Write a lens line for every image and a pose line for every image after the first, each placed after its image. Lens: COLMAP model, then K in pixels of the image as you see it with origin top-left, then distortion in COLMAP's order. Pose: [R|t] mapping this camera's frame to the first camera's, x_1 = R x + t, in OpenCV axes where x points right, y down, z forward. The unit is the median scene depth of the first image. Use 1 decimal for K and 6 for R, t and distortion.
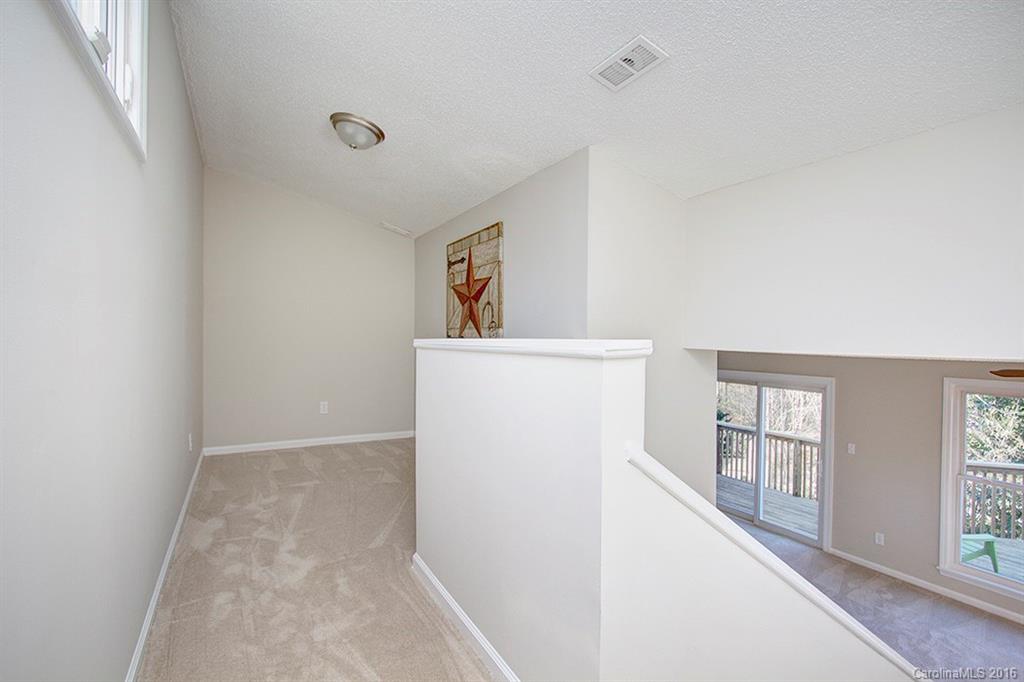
lens RADIAL K [[491.8, 0, 504.1], [0, 491.8, 342.7], [0, 0, 1]] dist [-0.012285, 0.000162]
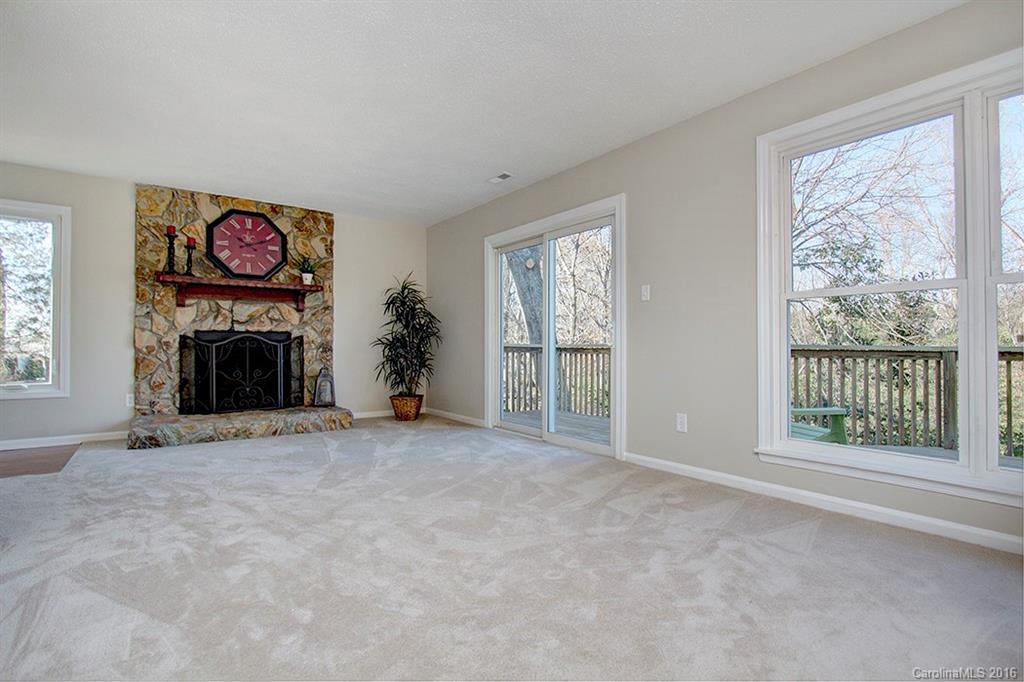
lens RADIAL K [[491.8, 0, 510.2], [0, 491.8, 342.2], [0, 0, 1]] dist [-0.012285, 0.000162]
pose [[0.989700, -0.014437, 0.142425, 0.425740], [0.017043, 0.999709, -0.017096, 0.281970], [-0.142137, 0.019347, 0.989658, 0.368593]]
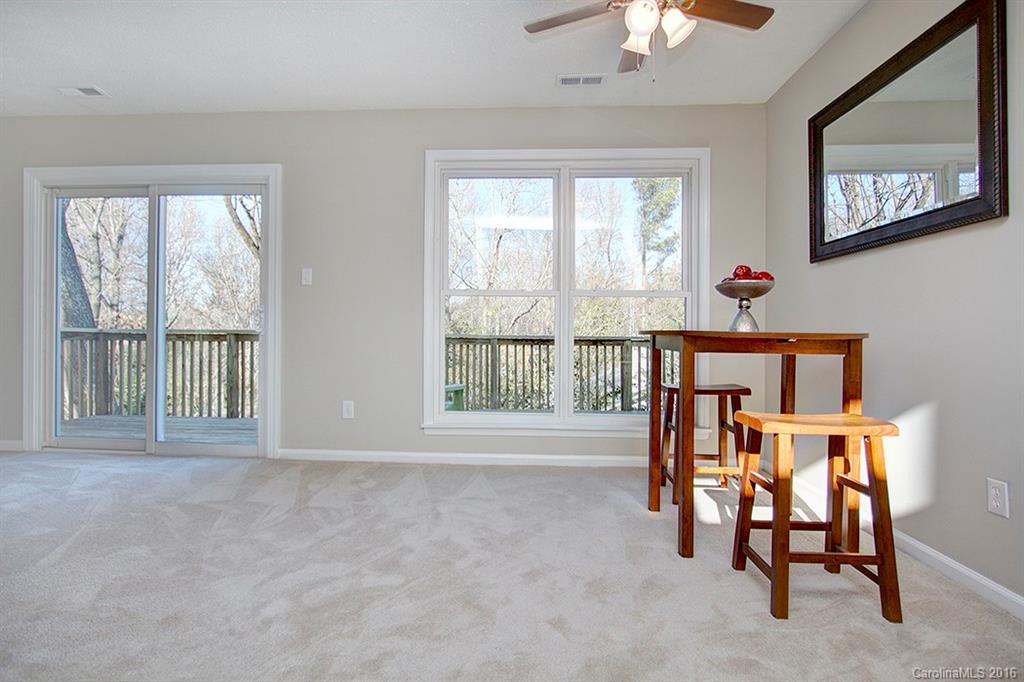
lens RADIAL K [[491.8, 0, 508.0], [0, 491.8, 338.4], [0, 0, 1]] dist [-0.012285, 0.000162]
pose [[0.516181, -0.016074, 0.856328, 0.302395], [0.006554, 0.999869, 0.014818, 0.278229], [-0.856454, -0.002037, 0.516219, 0.450882]]
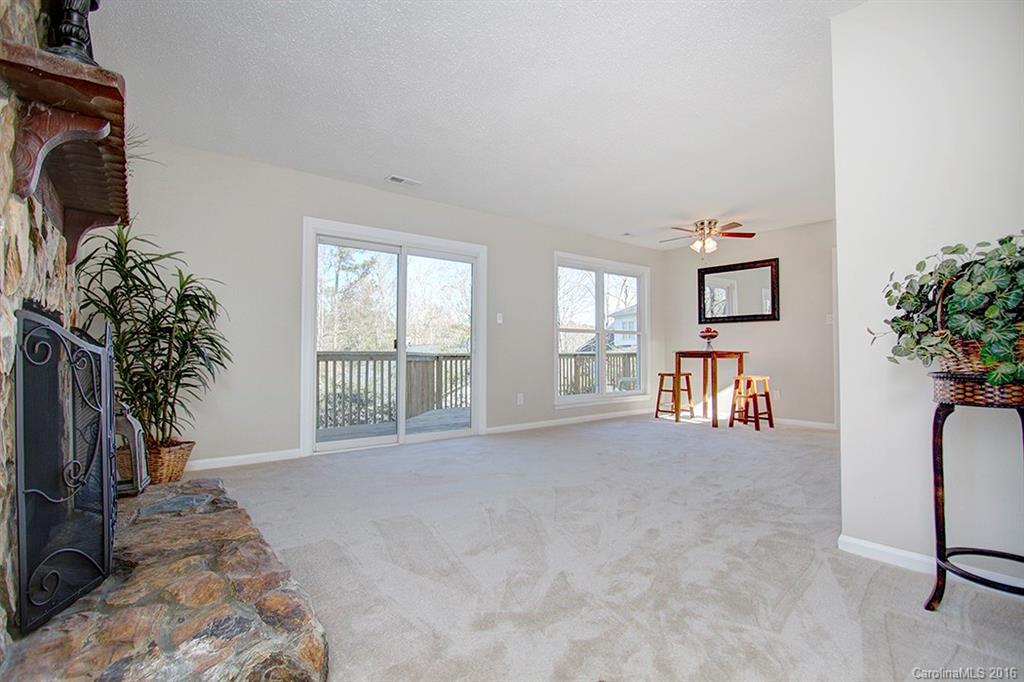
lens RADIAL K [[491.8, 0, 511.2], [0, 491.8, 349.1], [0, 0, 1]] dist [-0.012285, 0.000162]
pose [[-0.183300, -0.010912, 0.982997, -0.260951], [0.007762, 0.999891, 0.012547, 0.258293], [-0.983026, 0.009930, -0.183195, 1.125176]]
